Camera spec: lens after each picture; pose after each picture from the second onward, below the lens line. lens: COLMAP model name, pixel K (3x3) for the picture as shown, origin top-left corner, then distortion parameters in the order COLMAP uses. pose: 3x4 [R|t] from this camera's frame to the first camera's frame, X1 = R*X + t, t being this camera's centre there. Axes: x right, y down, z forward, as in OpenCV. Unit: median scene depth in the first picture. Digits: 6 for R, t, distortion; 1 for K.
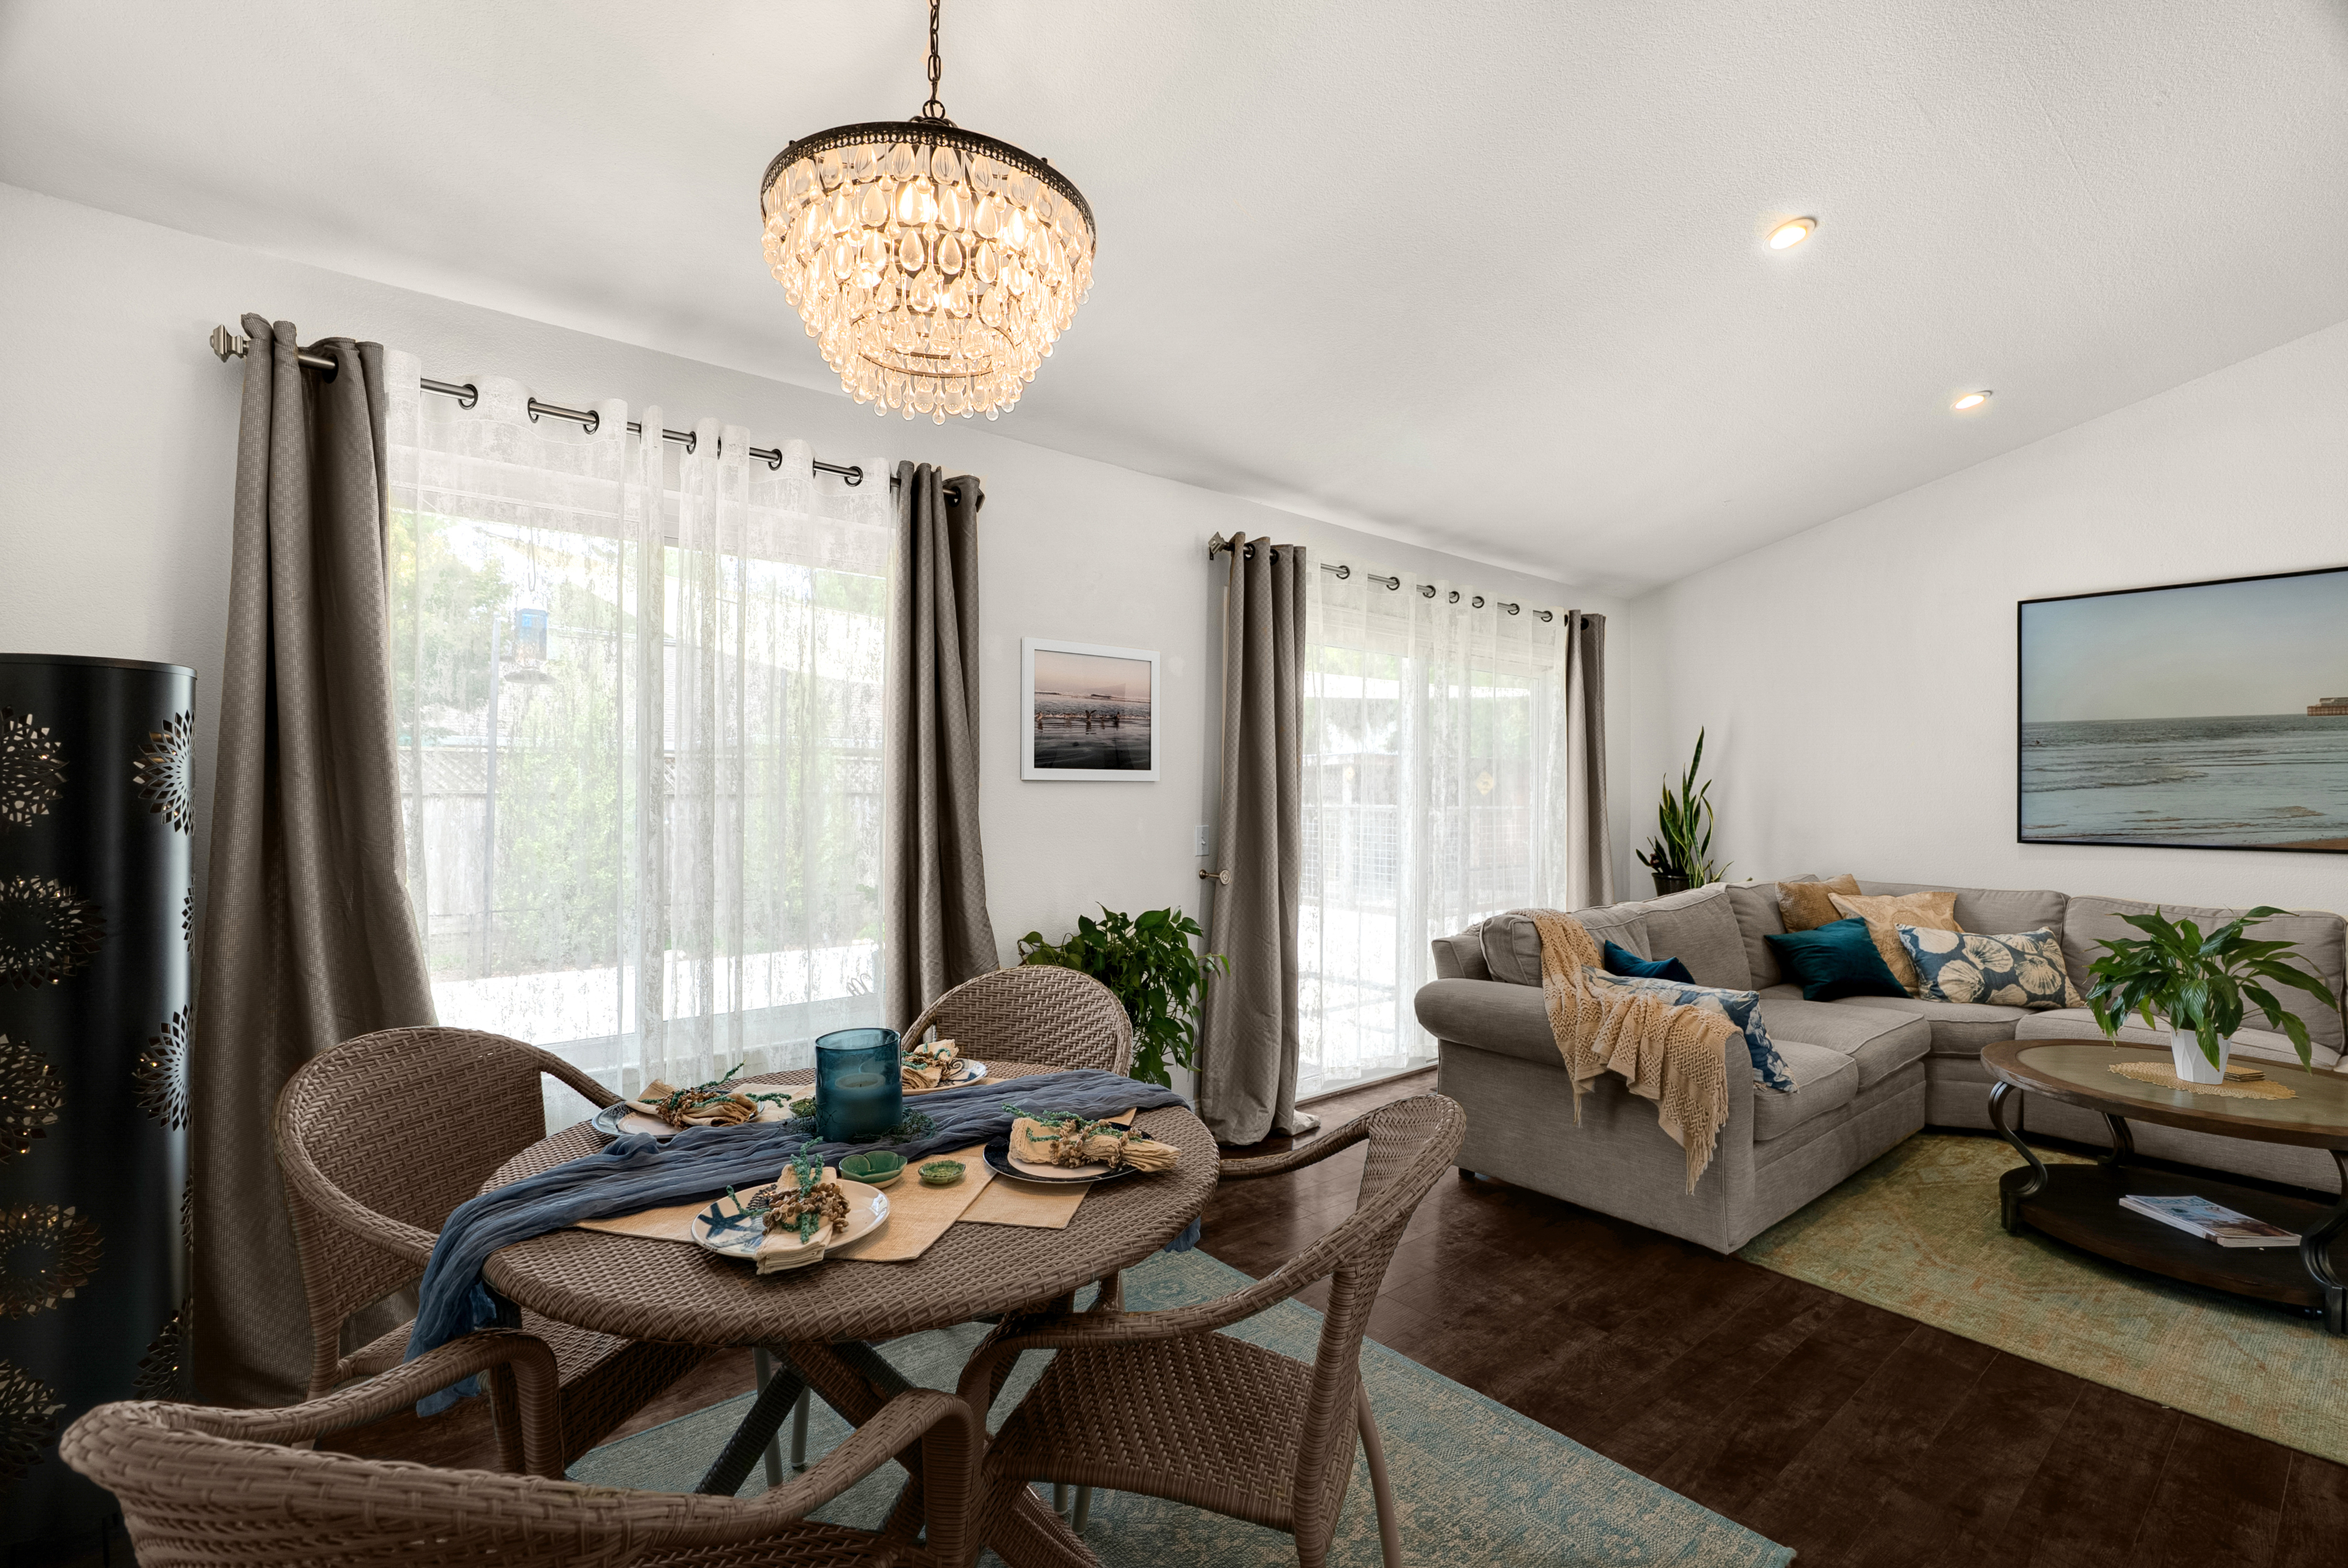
lens RADIAL K [[1065.0, 0, 1174.2], [0, 1065.0, 772.2], [0, 0, 1]] dist [-0.010632, 0.003976]
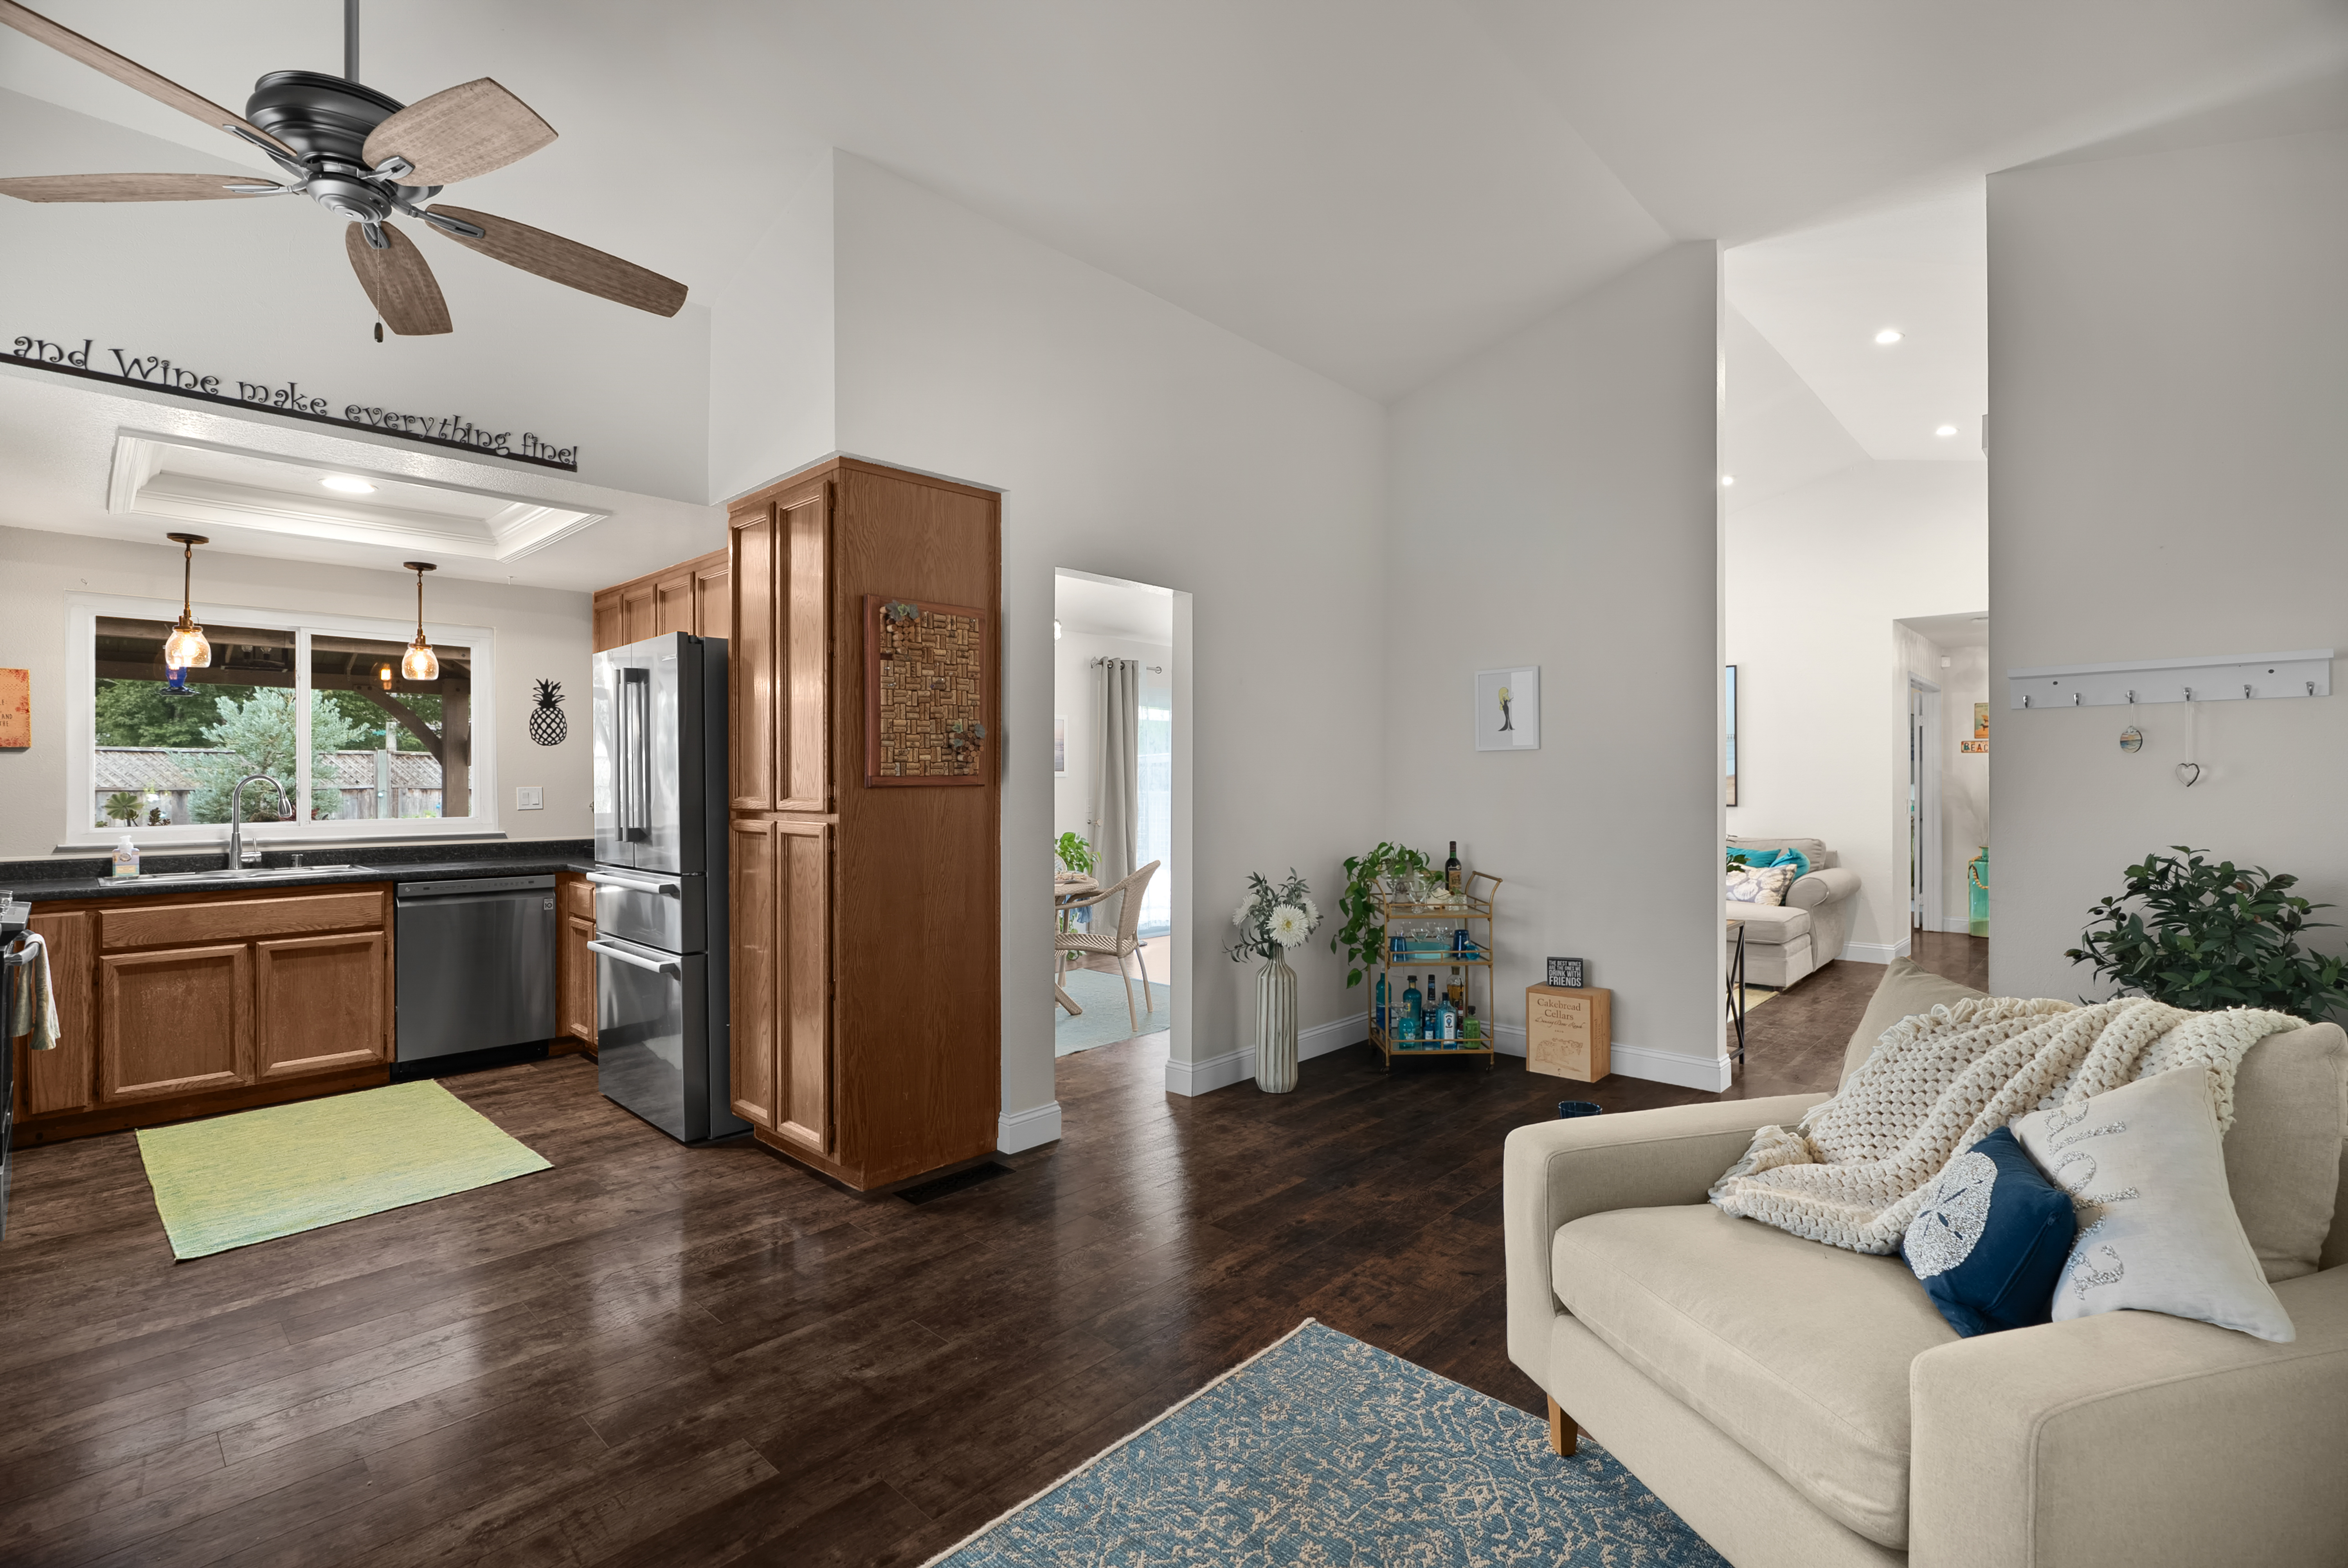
lens RADIAL K [[1065.0, 0, 1175.0], [0, 1065.0, 783.5], [0, 0, 1]] dist [-0.010632, 0.003976]
pose [[0.993765, -0.010868, 0.110960, -0.037983], [0.008956, 0.999803, 0.017716, -0.011446], [-0.111131, -0.016612, 0.993667, -1.132414]]
